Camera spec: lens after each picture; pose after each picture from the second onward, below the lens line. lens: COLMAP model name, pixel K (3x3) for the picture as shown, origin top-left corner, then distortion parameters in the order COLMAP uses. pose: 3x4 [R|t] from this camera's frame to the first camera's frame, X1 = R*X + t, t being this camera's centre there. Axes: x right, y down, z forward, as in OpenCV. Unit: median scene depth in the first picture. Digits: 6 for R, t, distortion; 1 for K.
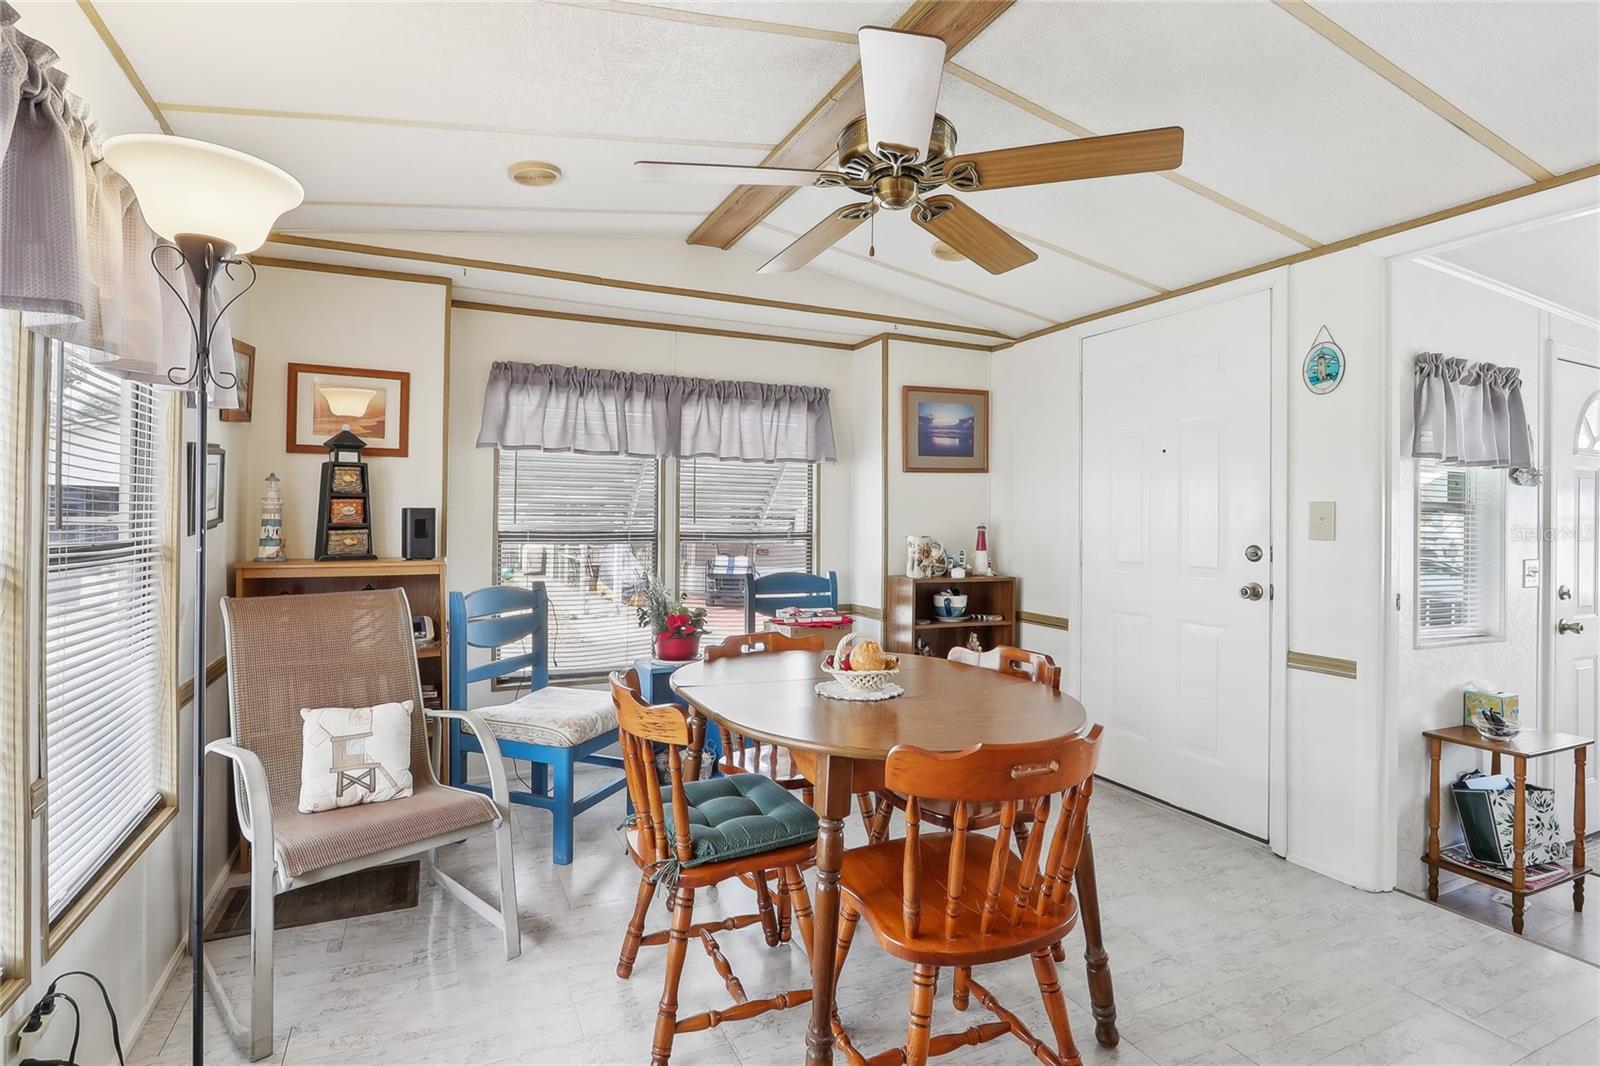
lens RADIAL K [[791.1, 0, 791.7], [0, 791.1, 530.1], [0, 0, 1]] dist [-0.021137, 0.000245]
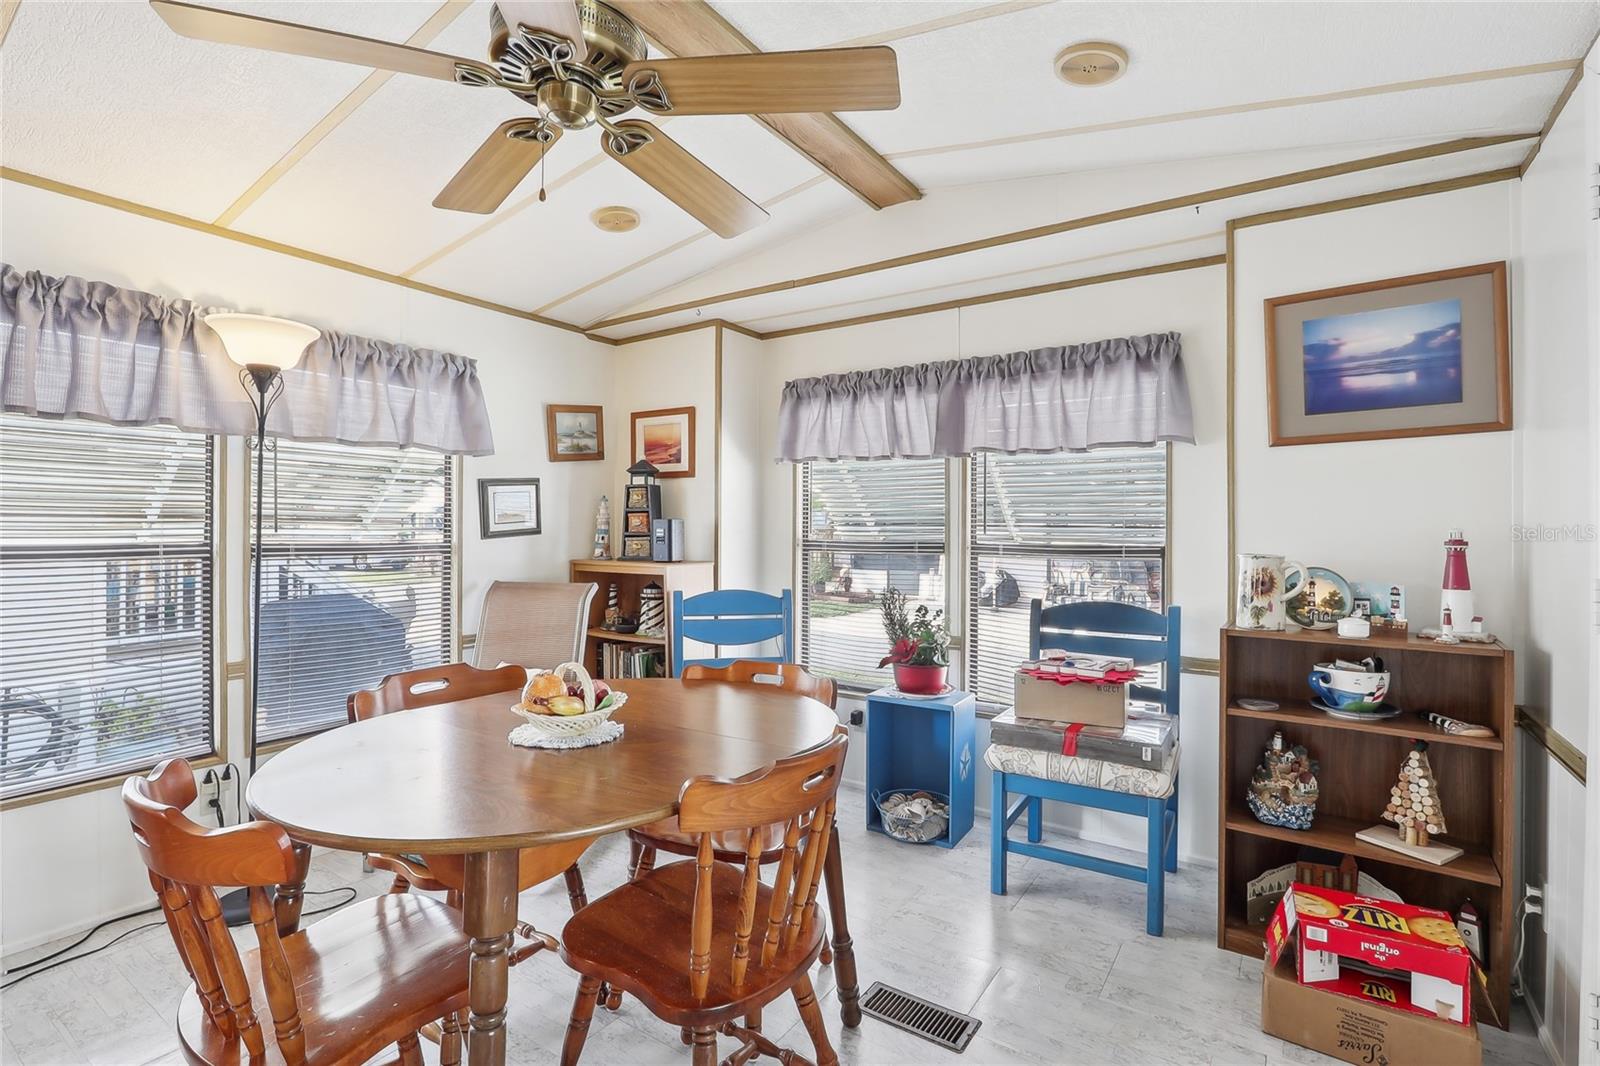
lens RADIAL K [[755.6, 0, 791.9], [0, 755.6, 530.1], [0, 0, 1]] dist [-0.016093, 0.000964]
pose [[0.512985, 0.000030, -0.858397, 0.459227], [-0.008116, 0.999955, -0.004816, -0.005710], [0.858359, 0.009437, 0.512963, 0.429965]]
